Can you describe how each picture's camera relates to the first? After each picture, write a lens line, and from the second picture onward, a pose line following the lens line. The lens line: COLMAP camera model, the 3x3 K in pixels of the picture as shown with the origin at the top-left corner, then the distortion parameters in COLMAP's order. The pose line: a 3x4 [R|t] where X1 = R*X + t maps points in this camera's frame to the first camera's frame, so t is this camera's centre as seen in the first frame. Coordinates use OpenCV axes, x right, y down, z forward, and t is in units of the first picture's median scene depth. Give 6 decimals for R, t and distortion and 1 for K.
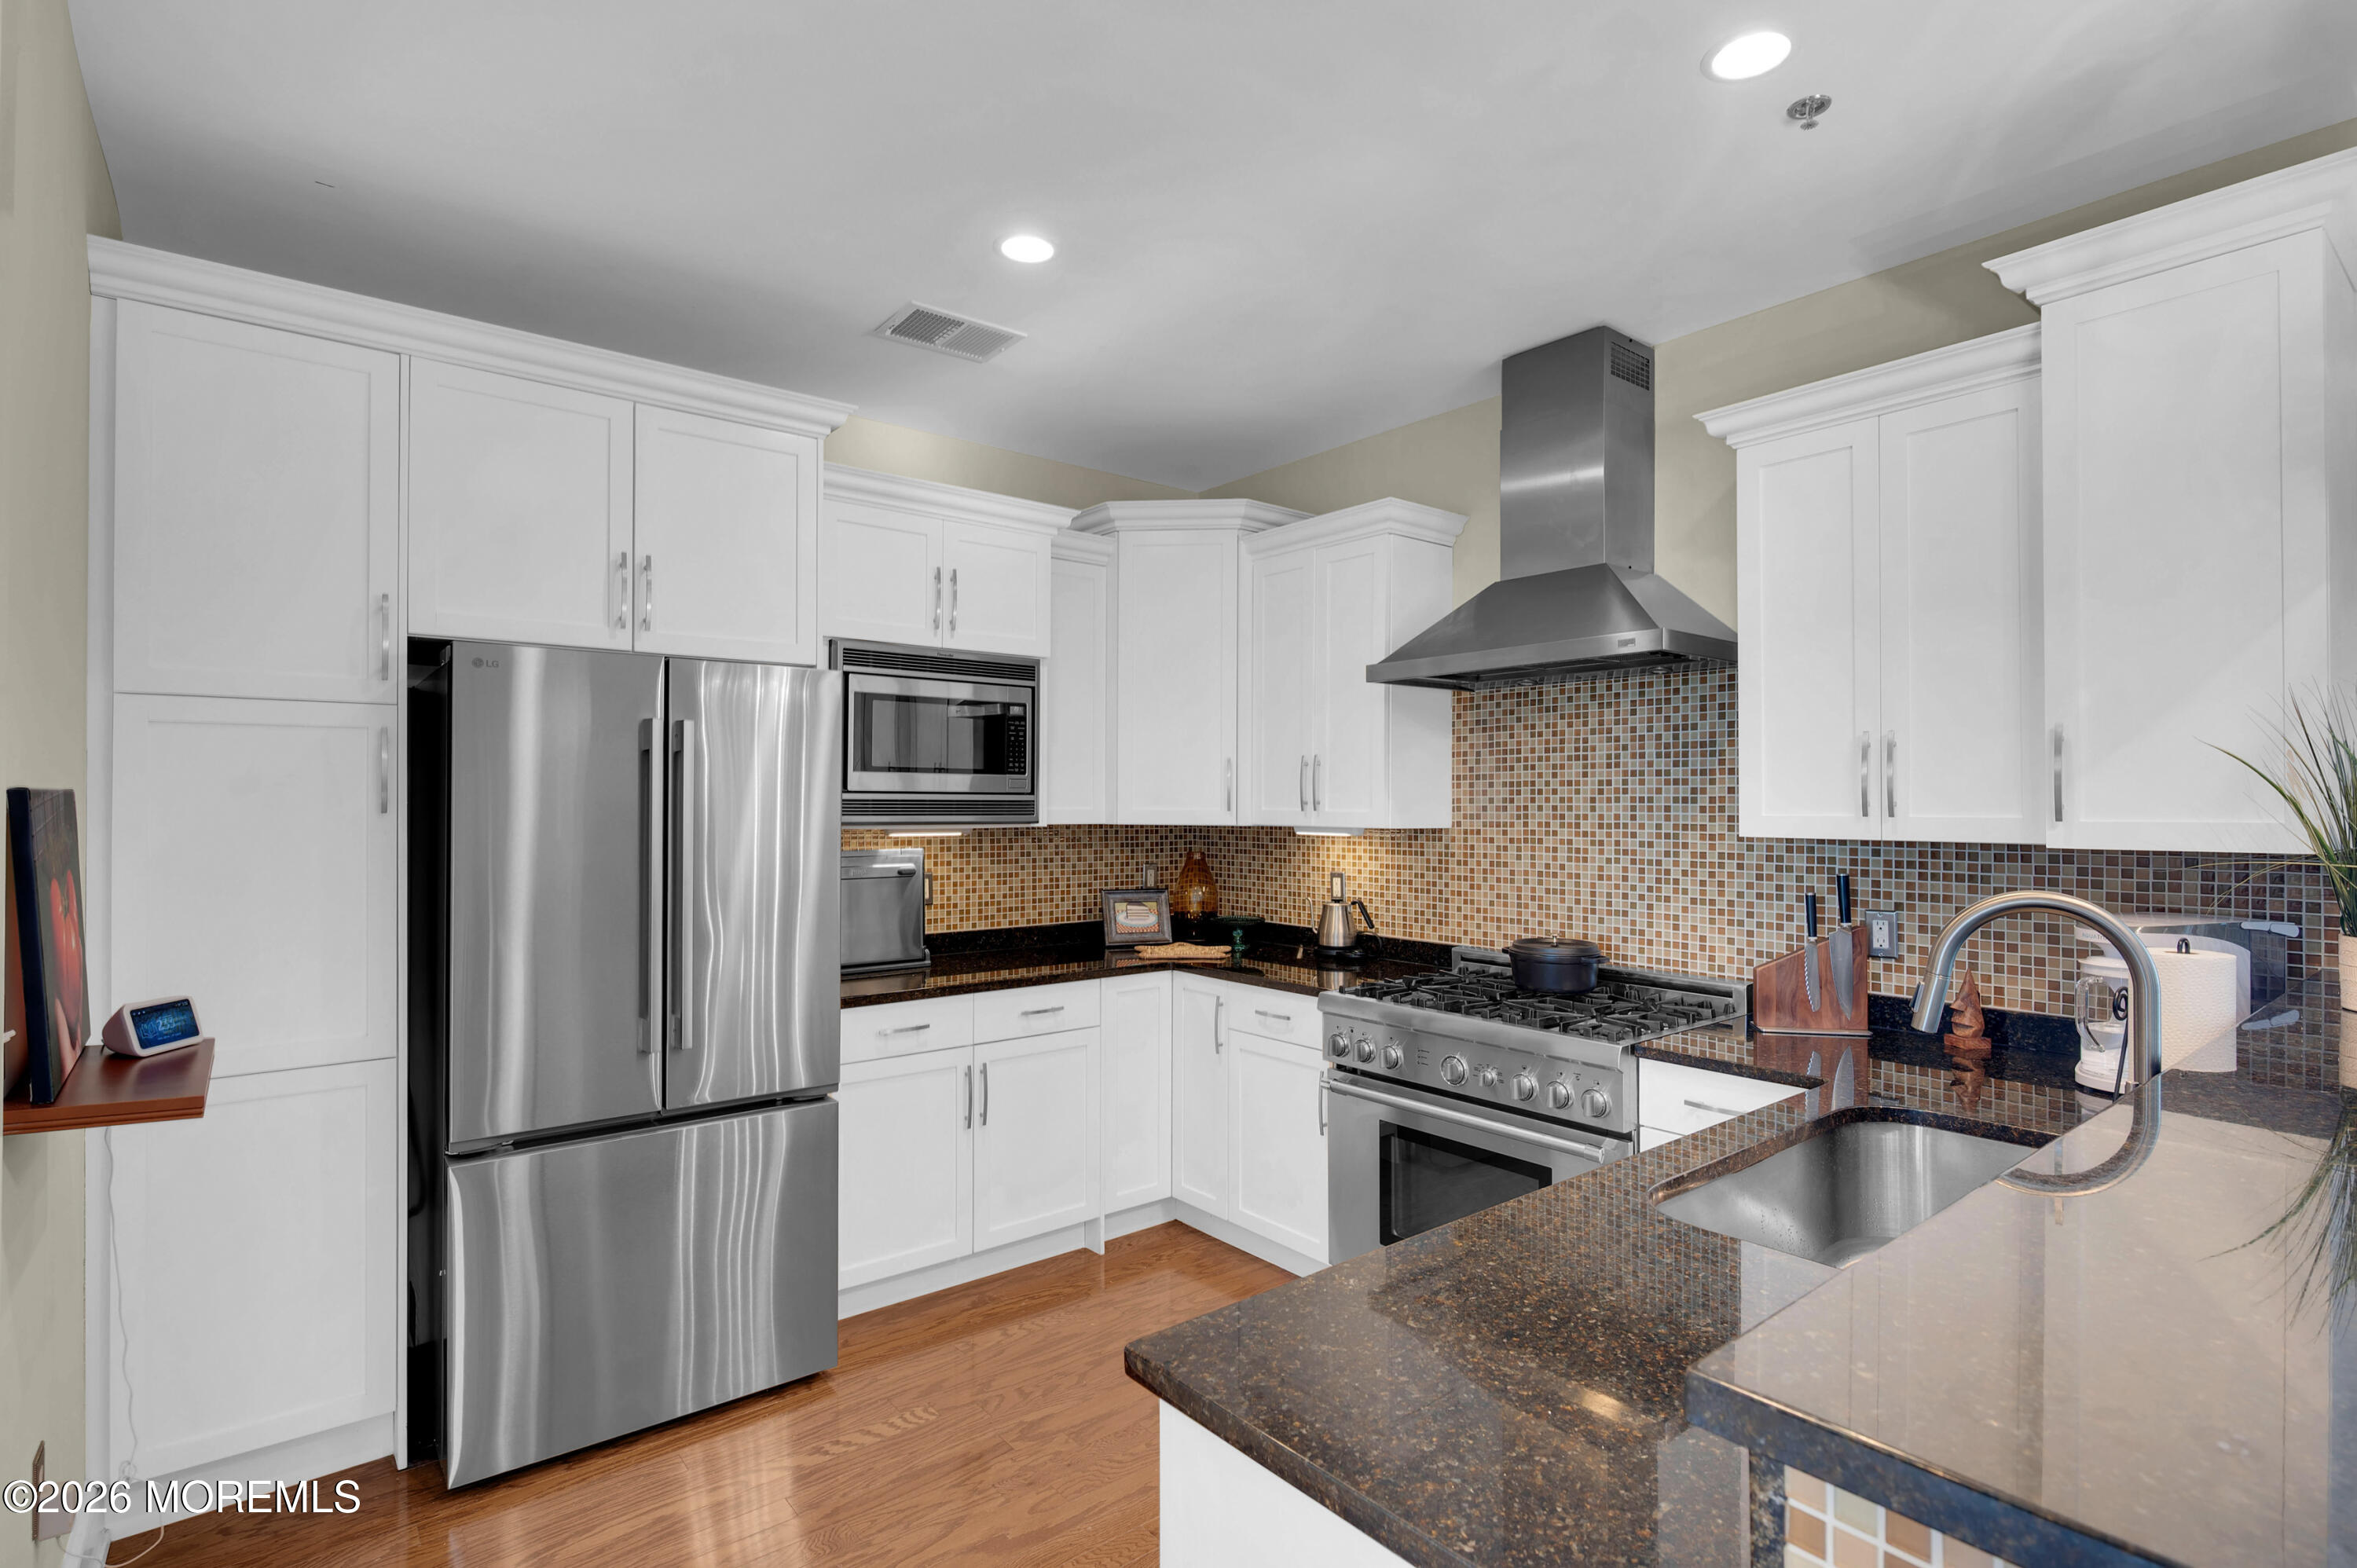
lens RADIAL K [[1135.6, 0, 1182.7], [0, 1135.6, 788.9], [0, 0, 1]] dist [-0.009898, -0.000038]
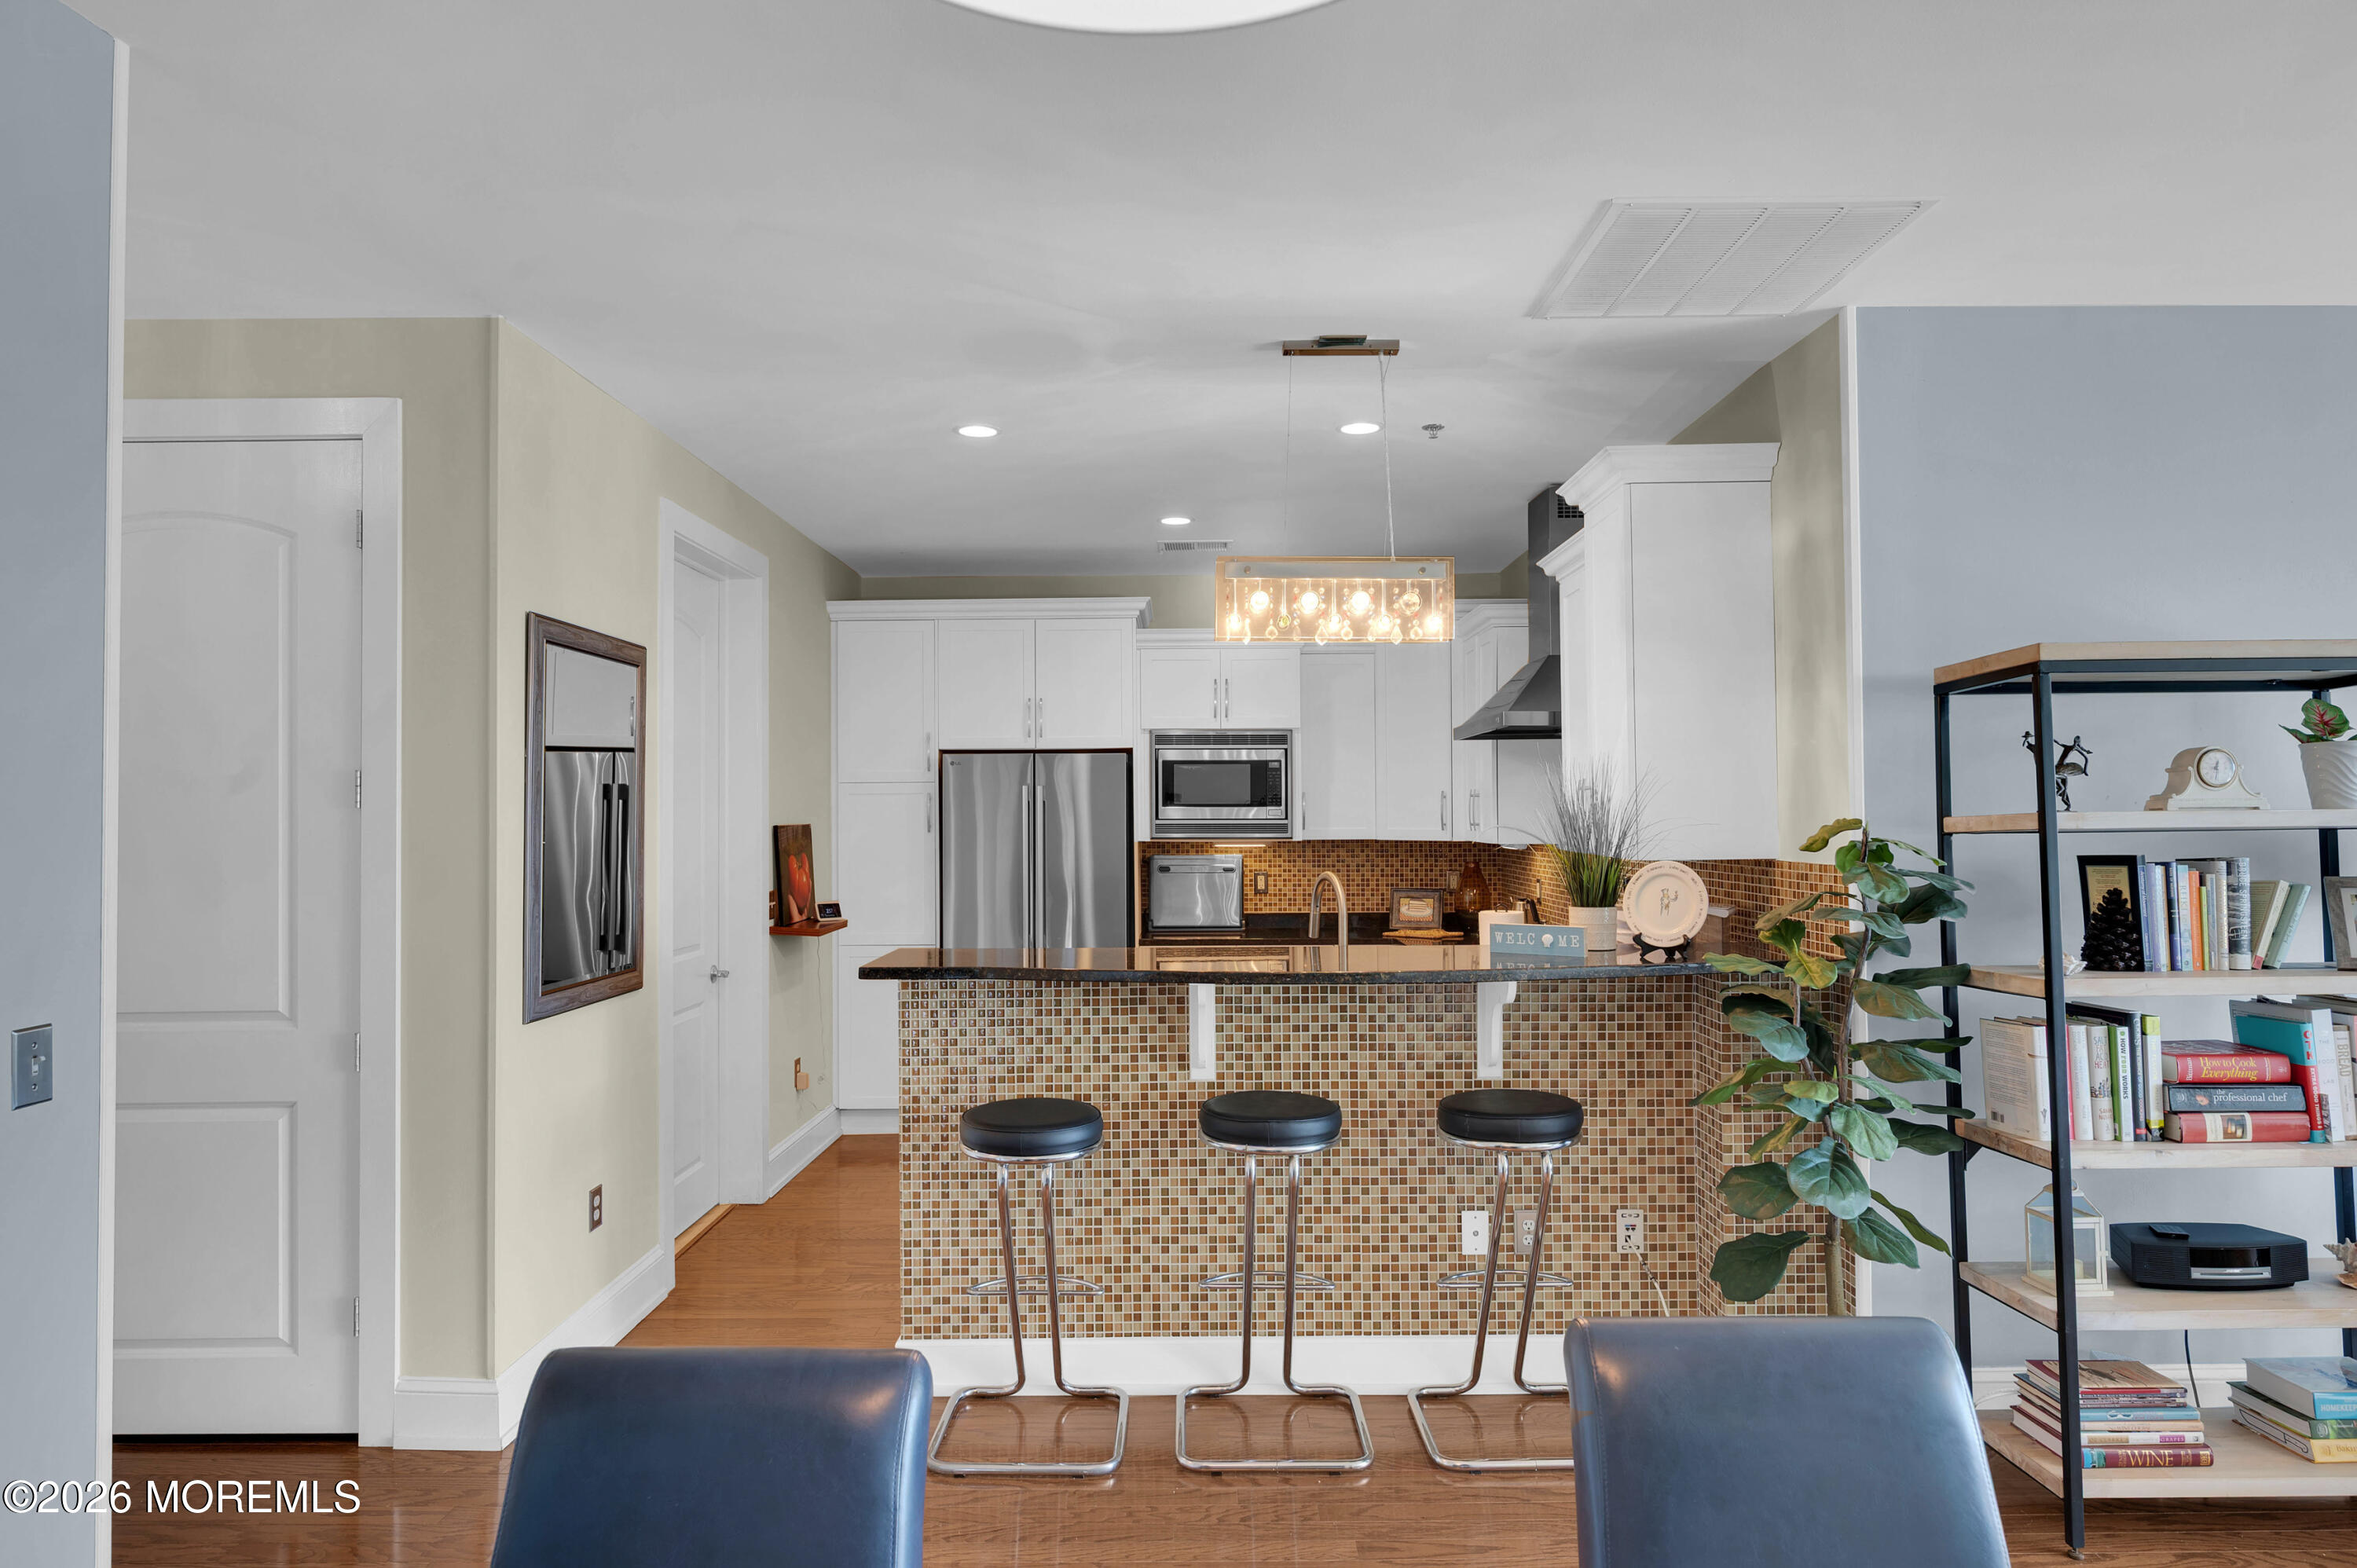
lens RADIAL K [[1358.2, 0, 1169.5], [0, 1358.2, 781.6], [0, 0, 1]] dist [-0.016496, 0.002052]
pose [[0.773170, -0.022104, -0.633813, 0.880707], [0.014669, 0.999748, -0.016972, -0.016955], [0.634029, 0.003825, 0.773300, -0.492227]]
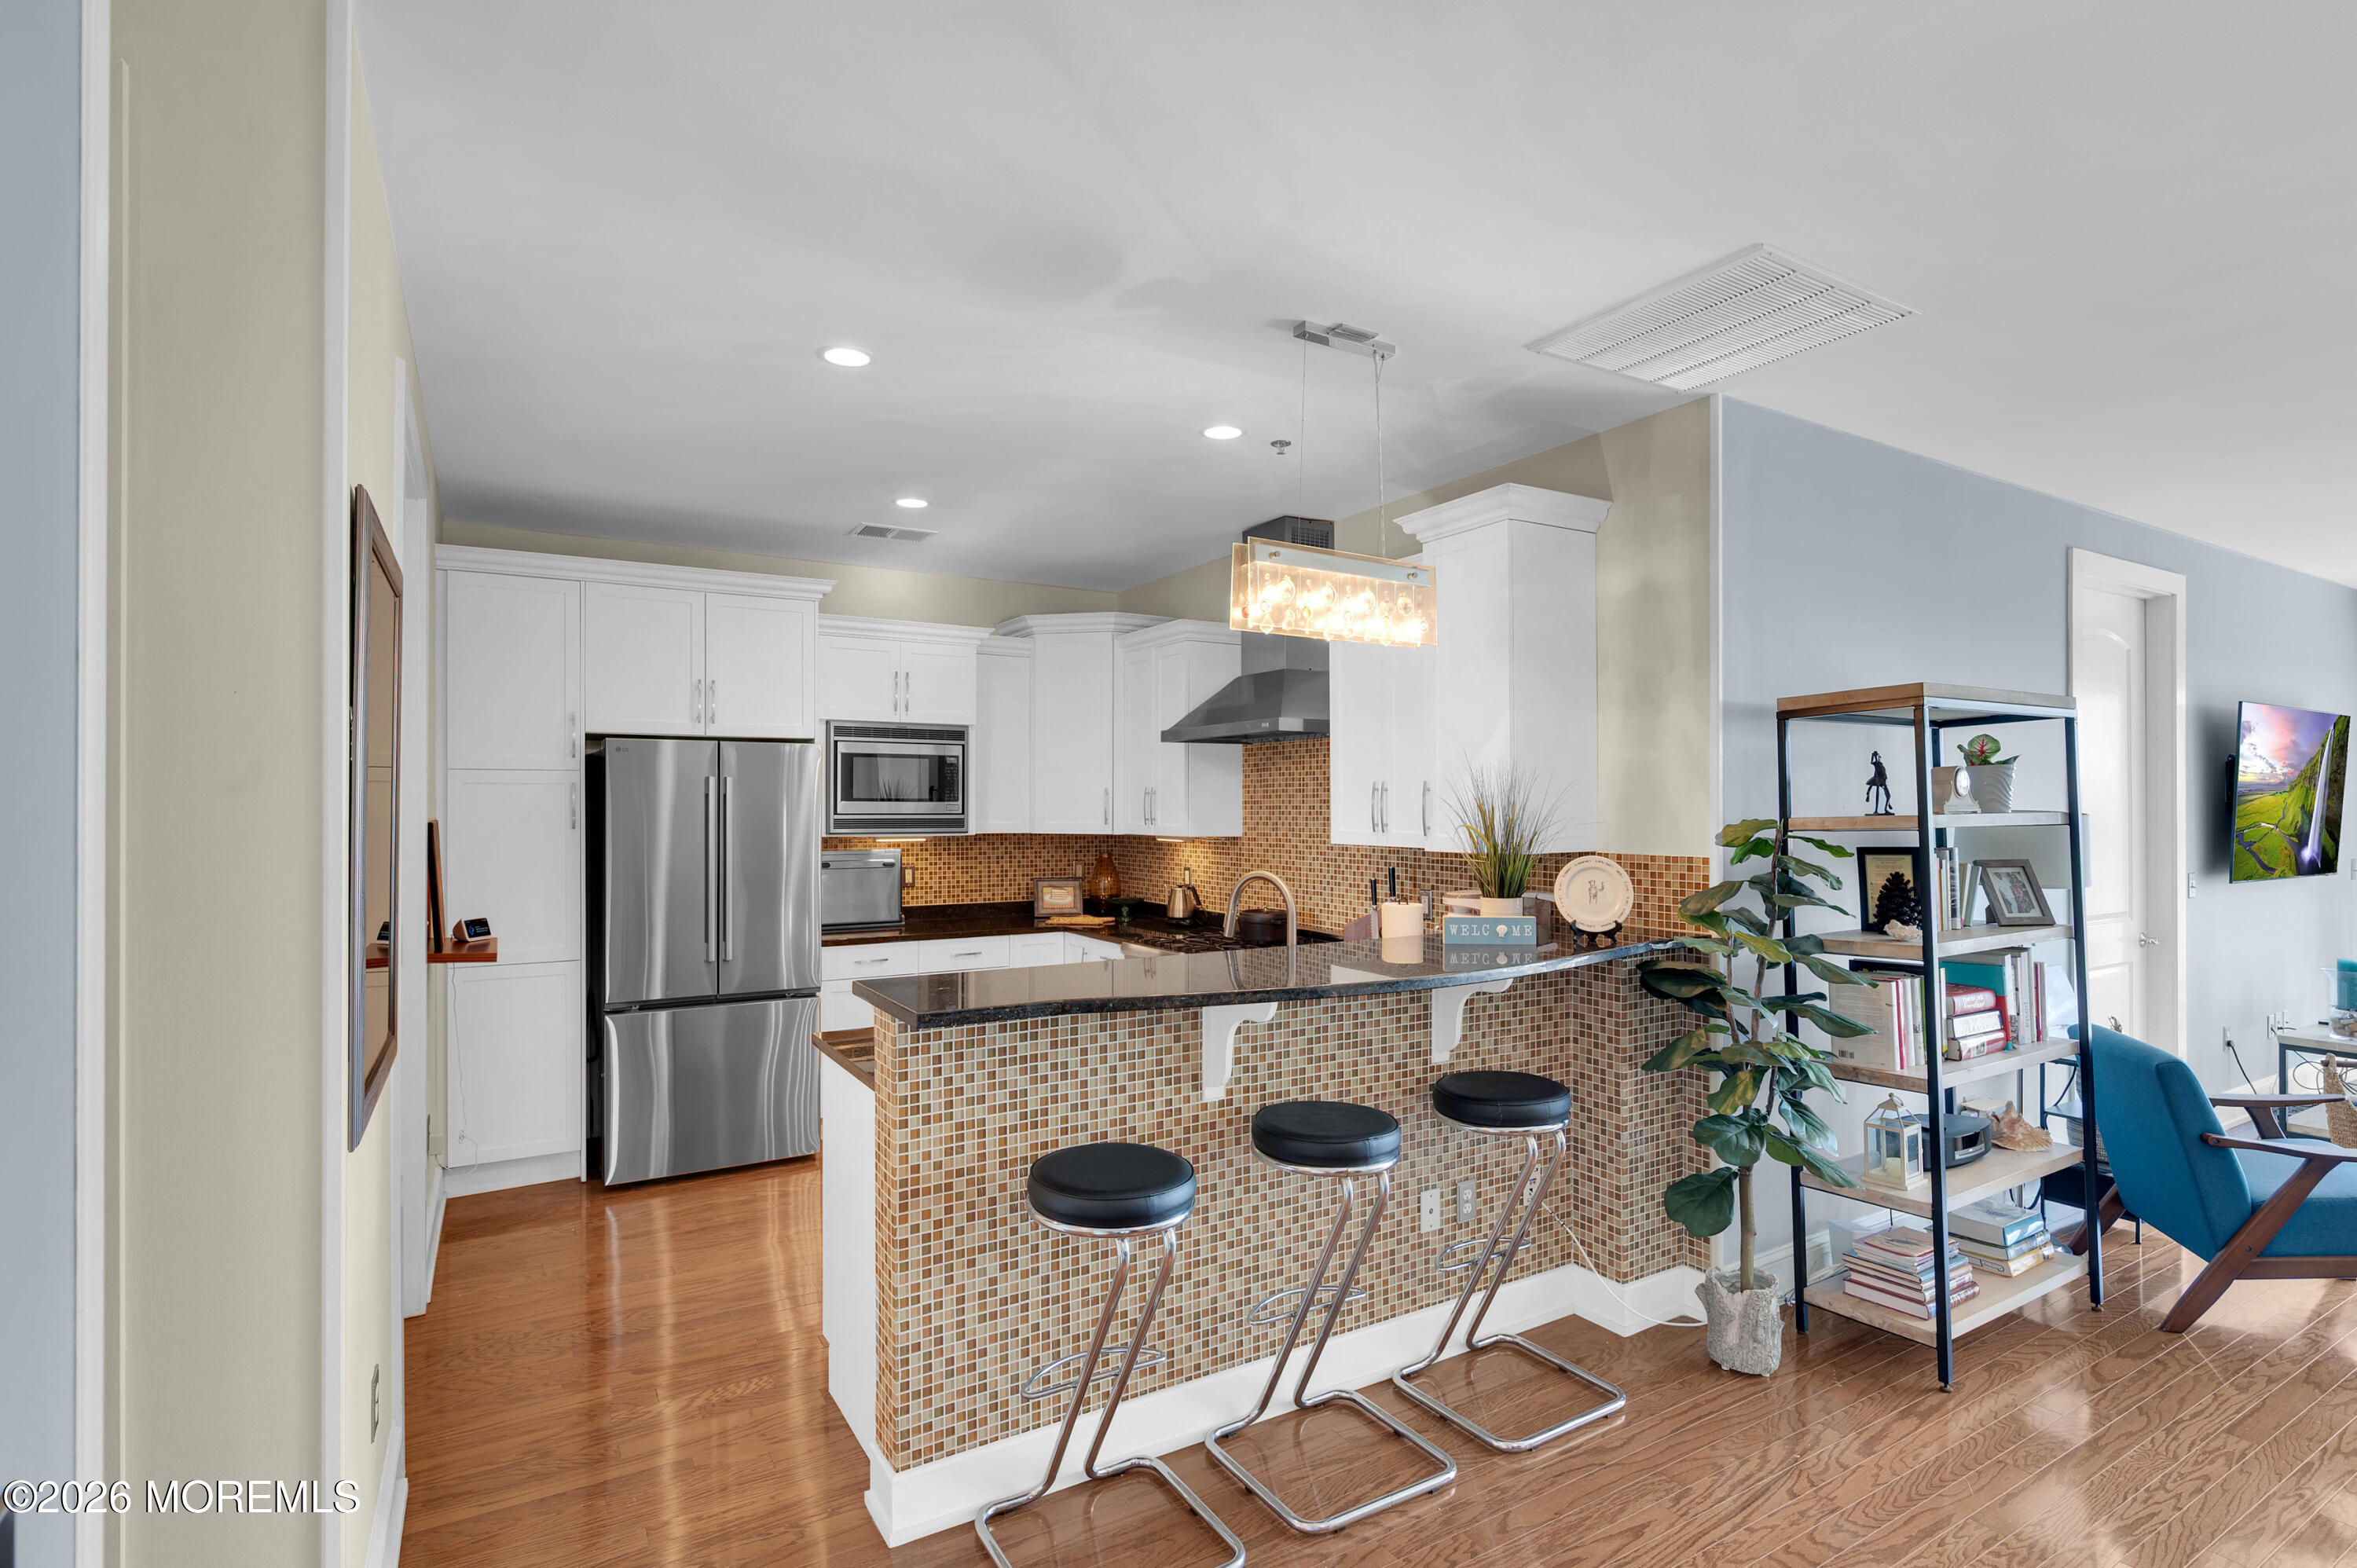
lens RADIAL K [[1135.6, 0, 1170.1], [0, 1135.6, 796.7], [0, 0, 1]] dist [-0.009898, -0.000038]
pose [[0.989174, -0.003029, -0.146719, 0.365940], [0.003628, 0.999986, 0.003817, -0.023677], [0.146705, -0.004308, 0.989171, -0.476355]]
